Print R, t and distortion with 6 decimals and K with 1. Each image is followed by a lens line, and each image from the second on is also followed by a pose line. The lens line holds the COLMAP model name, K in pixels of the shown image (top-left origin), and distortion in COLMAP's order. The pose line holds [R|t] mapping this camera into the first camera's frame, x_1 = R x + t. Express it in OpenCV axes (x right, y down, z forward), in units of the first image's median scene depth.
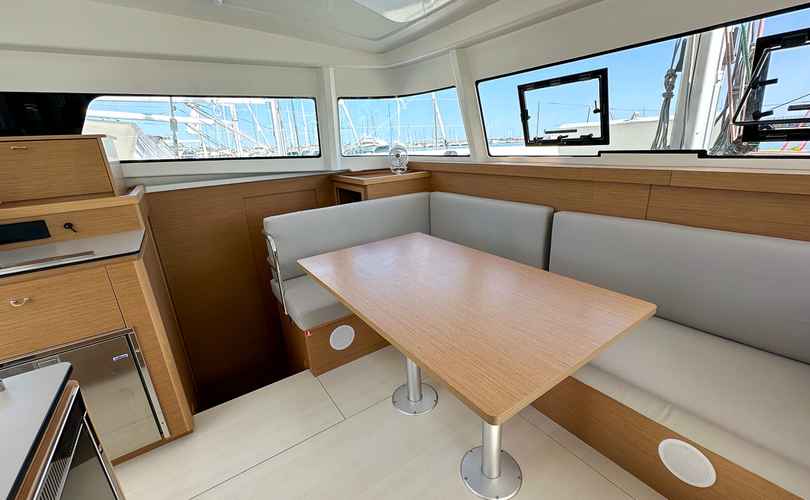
lens RADIAL K [[328.0, 0, 404.1], [0, 328.0, 247.1], [0, 0, 1]] dist [-0.001220, -0.000124]
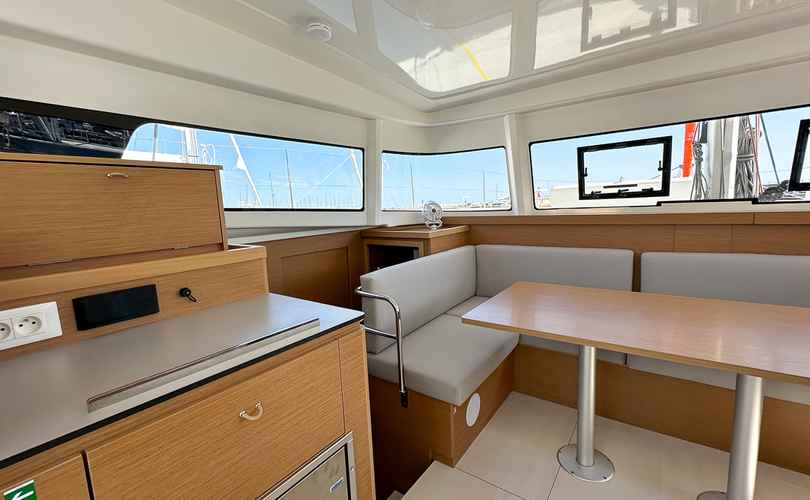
lens RADIAL K [[336.7, 0, 407.1], [0, 336.7, 252.3], [0, 0, 1]] dist [-0.000637, -0.000025]
pose [[0.945071, -0.034337, 0.325057, -0.601795], [0.094222, 0.980872, -0.170329, 0.009025], [-0.312991, 0.191600, 0.930229, 0.163398]]
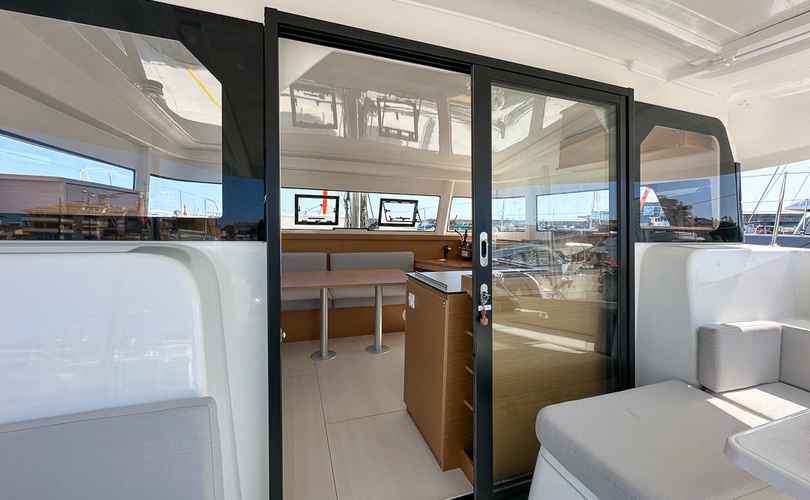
lens RADIAL K [[328.0, 0, 404.1], [0, 328.0, 247.1], [0, 0, 1]] dist [-0.001220, -0.000124]
pose [[0.261392, -0.014229, 0.965128, -1.354839], [0.257474, 0.964689, -0.055511, 0.085411], [-0.930259, 0.263005, 0.255826, -0.018106]]
